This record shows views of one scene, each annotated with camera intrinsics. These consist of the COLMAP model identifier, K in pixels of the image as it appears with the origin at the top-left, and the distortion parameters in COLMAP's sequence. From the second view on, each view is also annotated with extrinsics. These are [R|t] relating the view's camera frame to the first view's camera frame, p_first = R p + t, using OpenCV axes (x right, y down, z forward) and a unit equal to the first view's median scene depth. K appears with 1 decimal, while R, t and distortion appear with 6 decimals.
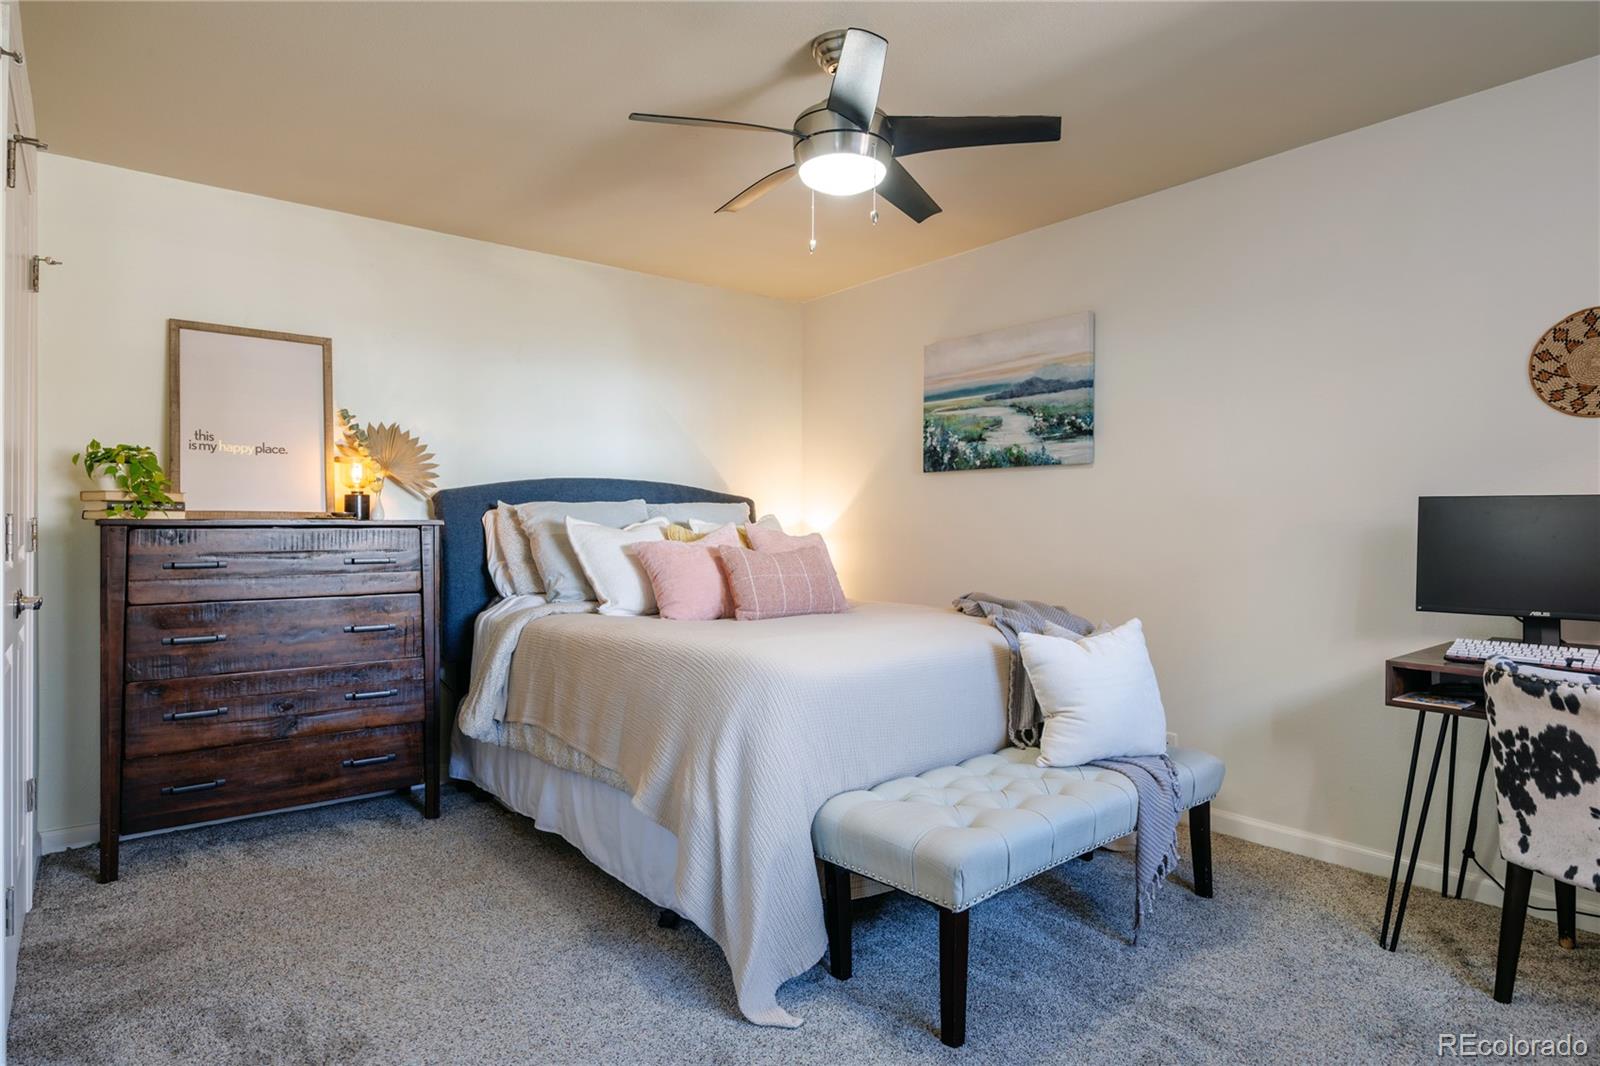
lens RADIAL K [[891.0, 0, 801.5], [0, 891.0, 523.8], [0, 0, 1]] dist [0.001813, 0.000507]
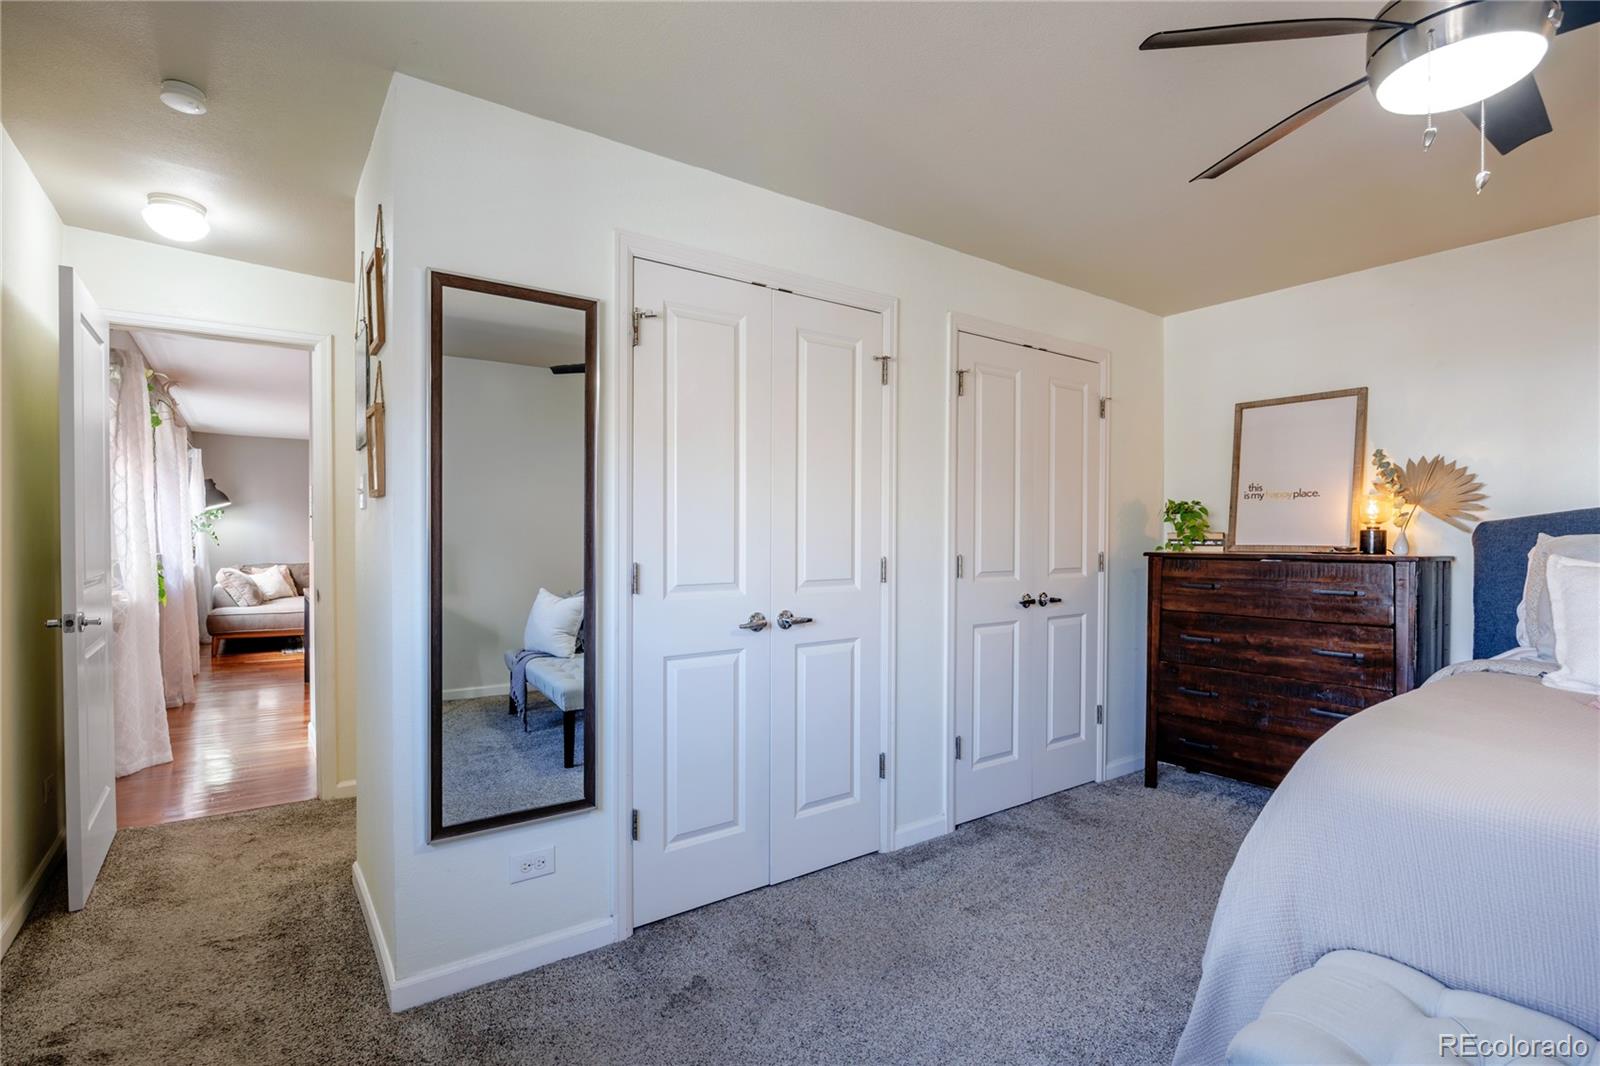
lens RADIAL K [[773.1, 0, 800.0], [0, 773.1, 533.0], [0, 0, 1]] dist [-0.020664, -0.000091]
pose [[-0.054257, -0.004322, -0.998518, 0.470725], [0.001853, 0.999988, -0.004429, -0.027301], [0.998525, -0.002091, -0.054248, 0.377643]]
